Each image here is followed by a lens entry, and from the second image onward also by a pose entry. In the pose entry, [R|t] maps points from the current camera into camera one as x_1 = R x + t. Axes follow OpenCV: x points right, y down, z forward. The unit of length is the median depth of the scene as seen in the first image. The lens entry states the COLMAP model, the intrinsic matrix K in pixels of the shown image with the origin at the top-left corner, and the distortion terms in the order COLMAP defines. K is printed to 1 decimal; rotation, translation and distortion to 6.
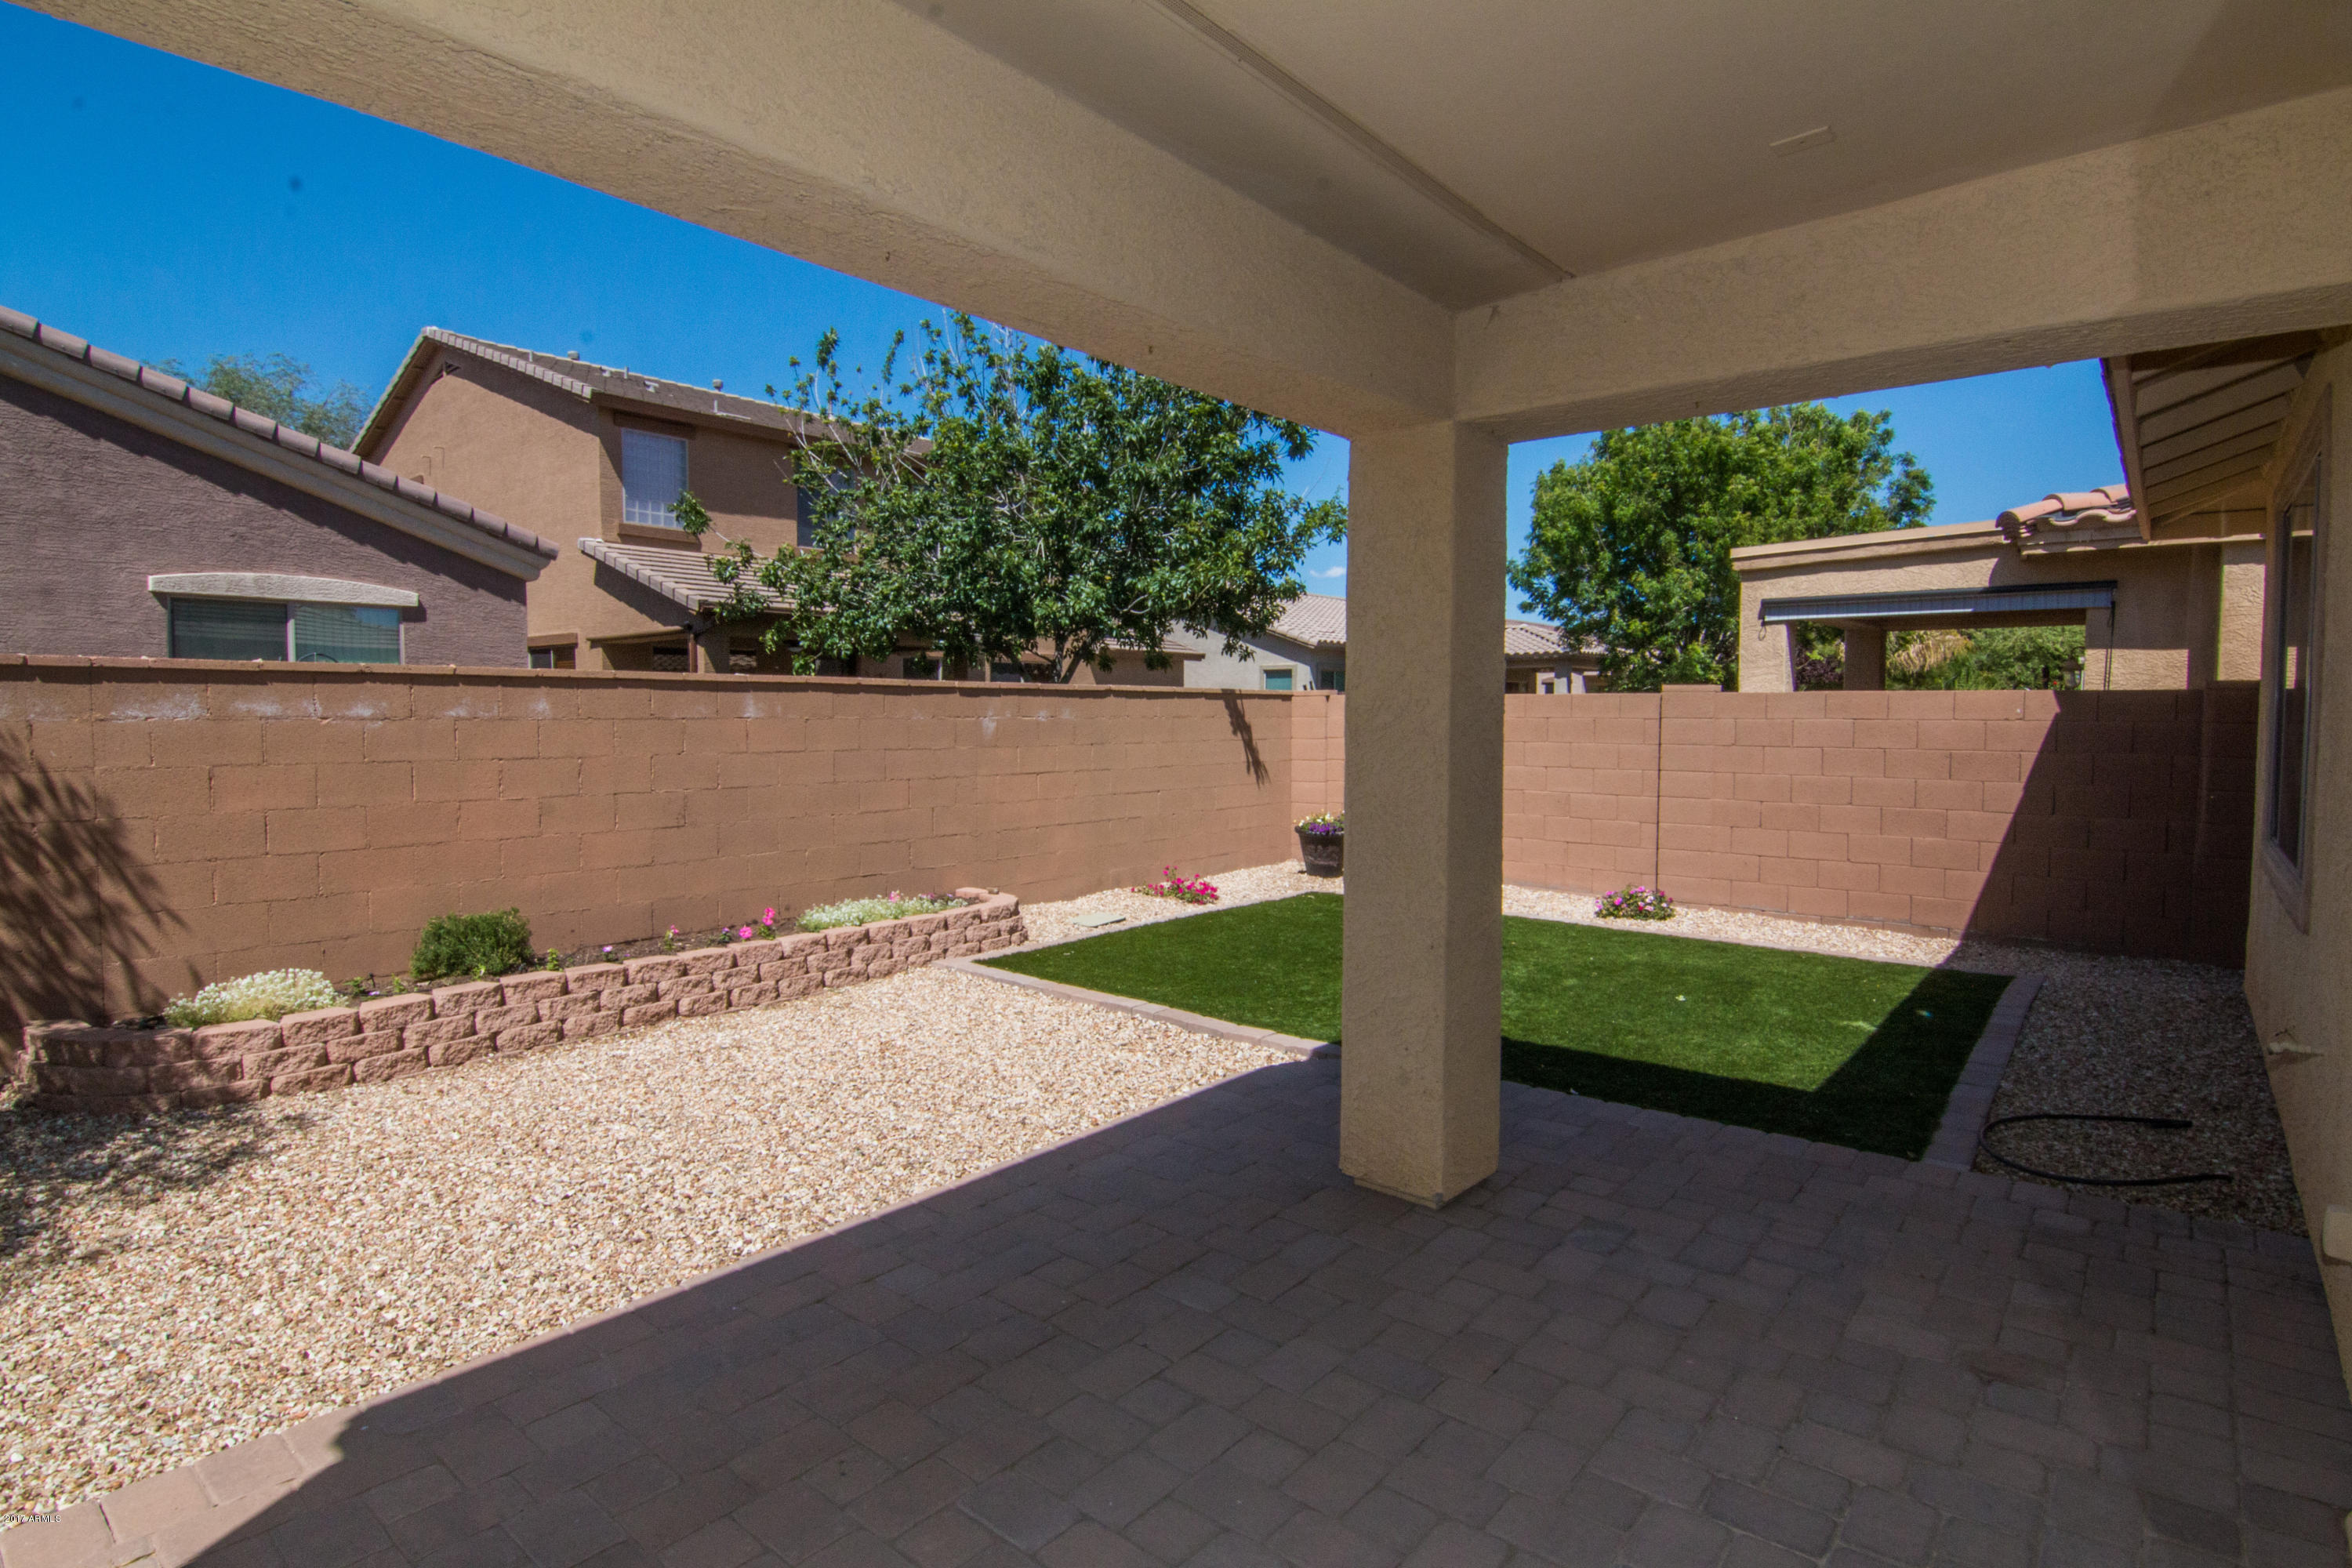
lens RADIAL K [[1180.9, 0, 1183.5], [0, 1180.9, 773.4], [0, 0, 1]] dist [-0.002178, -0.000180]
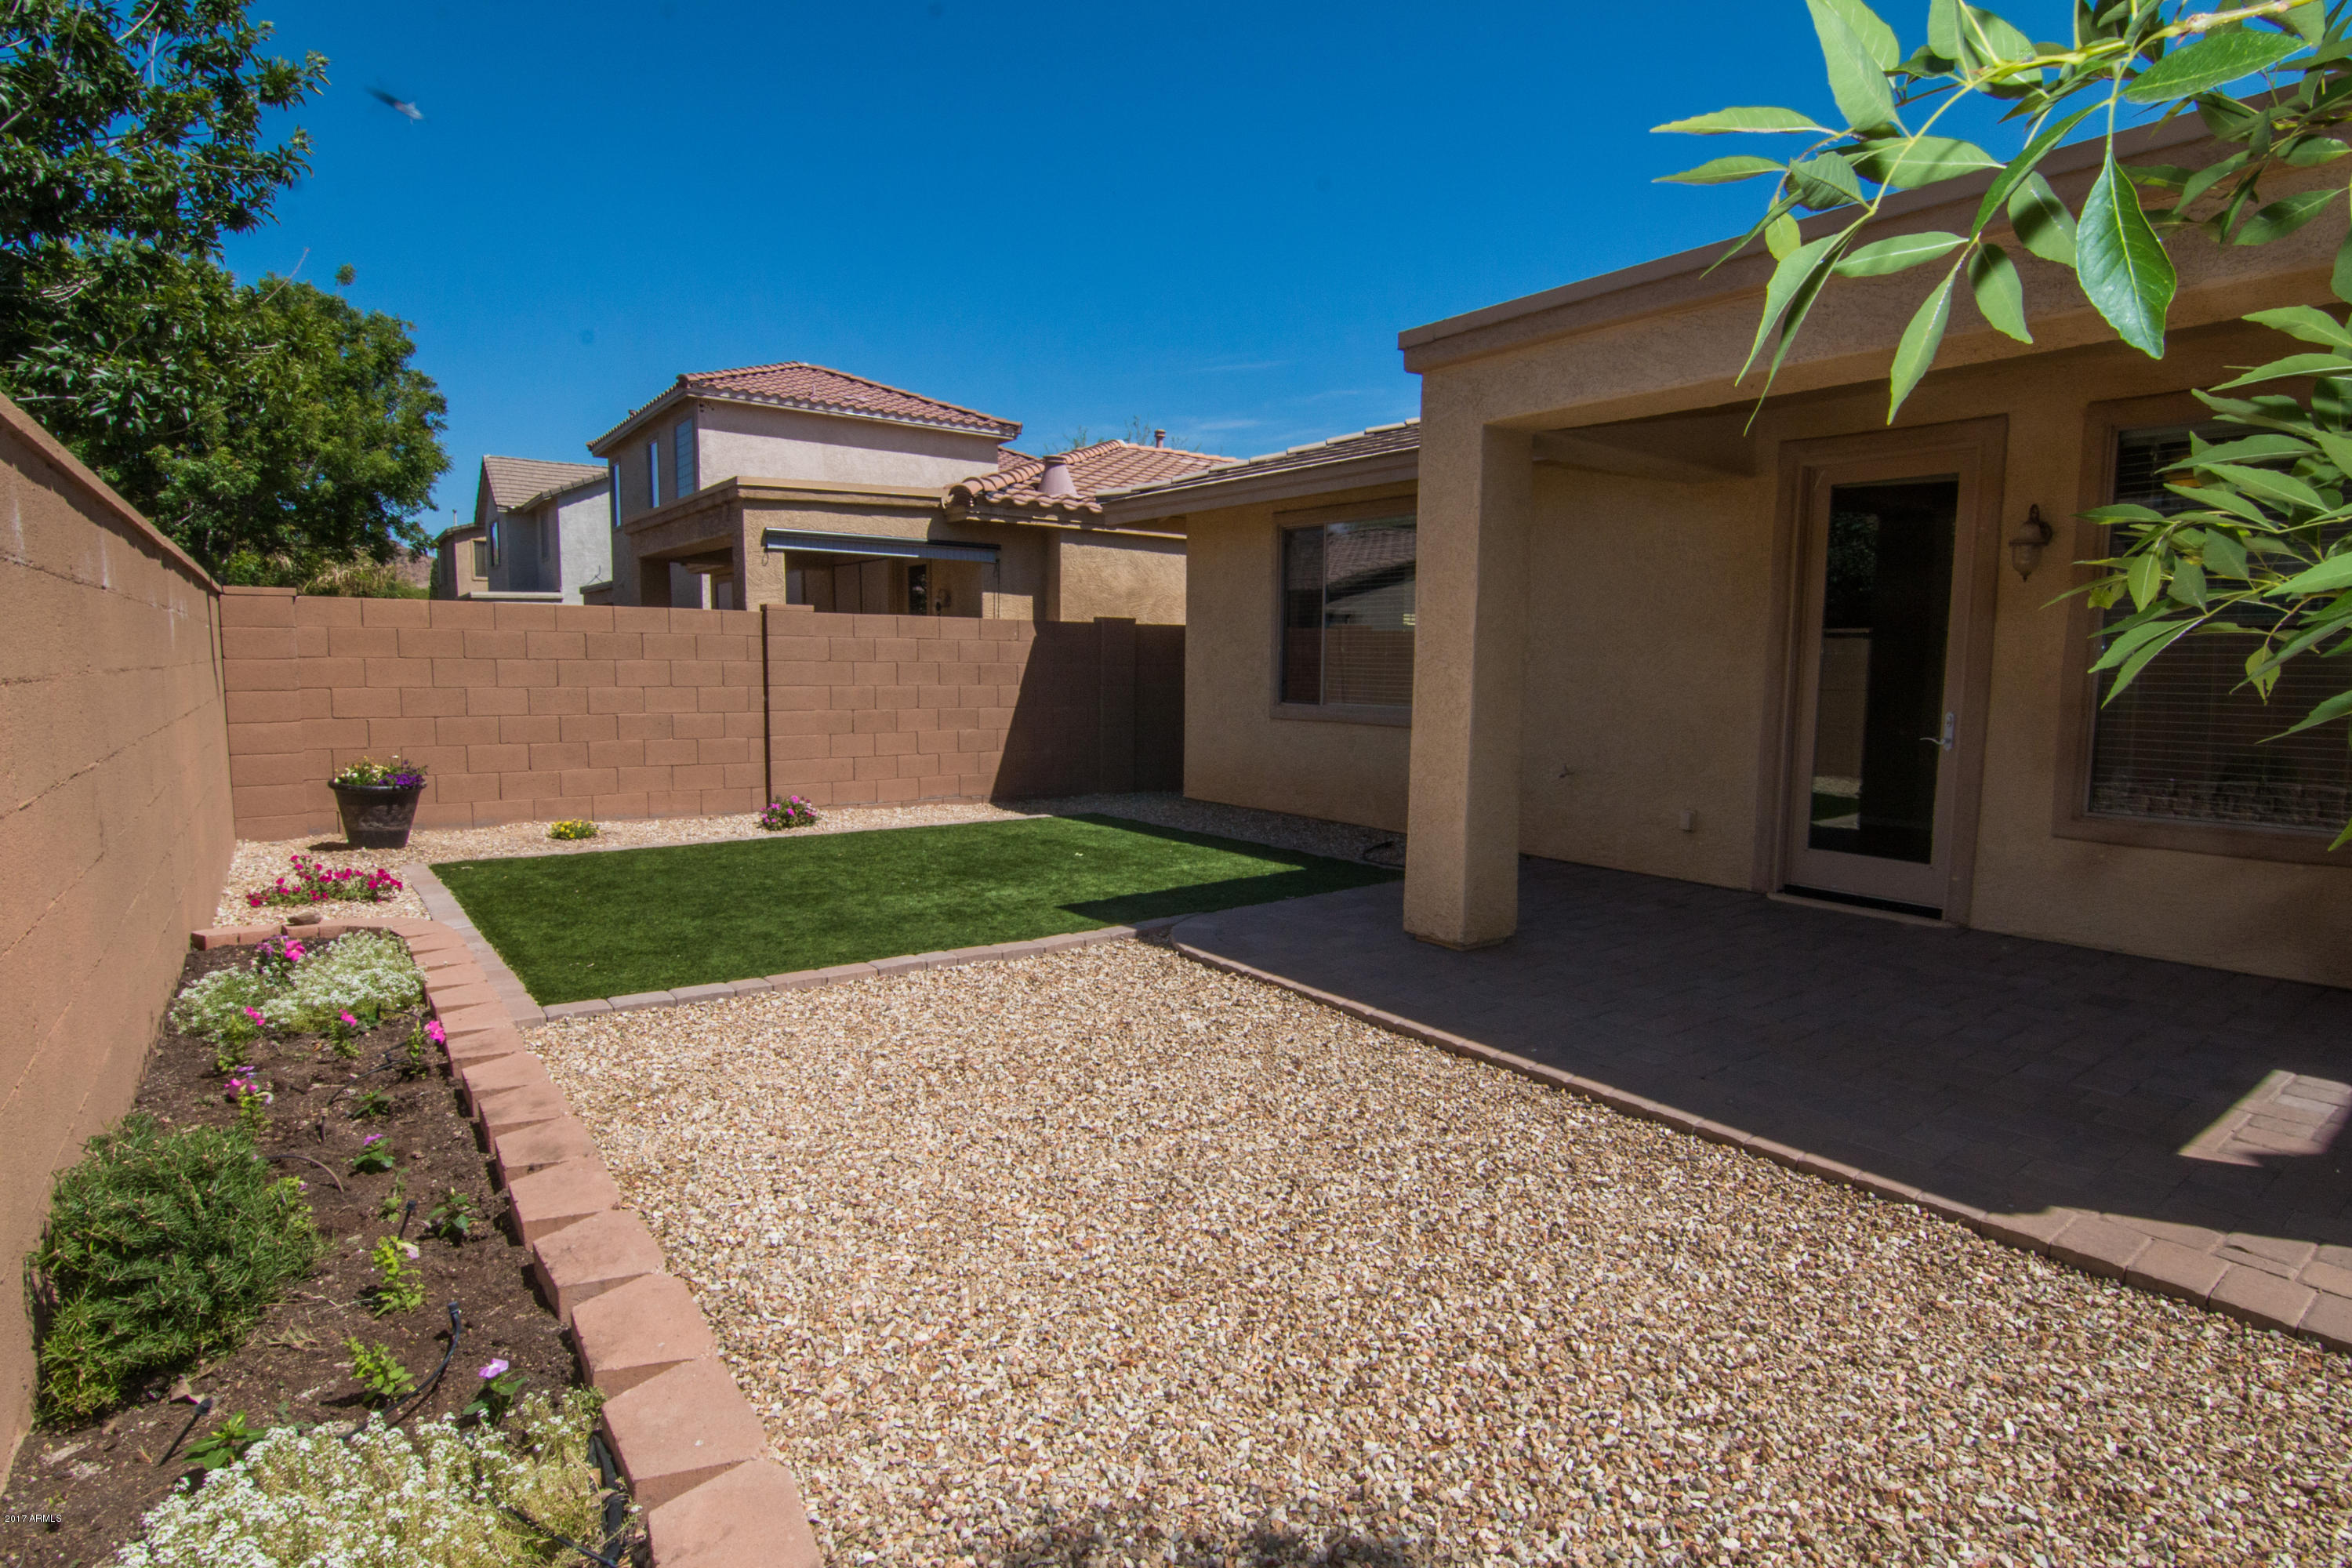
lens RADIAL K [[1180.9, 0, 1183.5], [0, 1180.9, 773.4], [0, 0, 1]] dist [-0.002178, -0.000180]
pose [[0.226407, -0.094787, 0.969410, -0.558092], [0.040135, 0.995316, 0.087947, -0.002938], [-0.973206, 0.018995, 0.229151, 0.429879]]
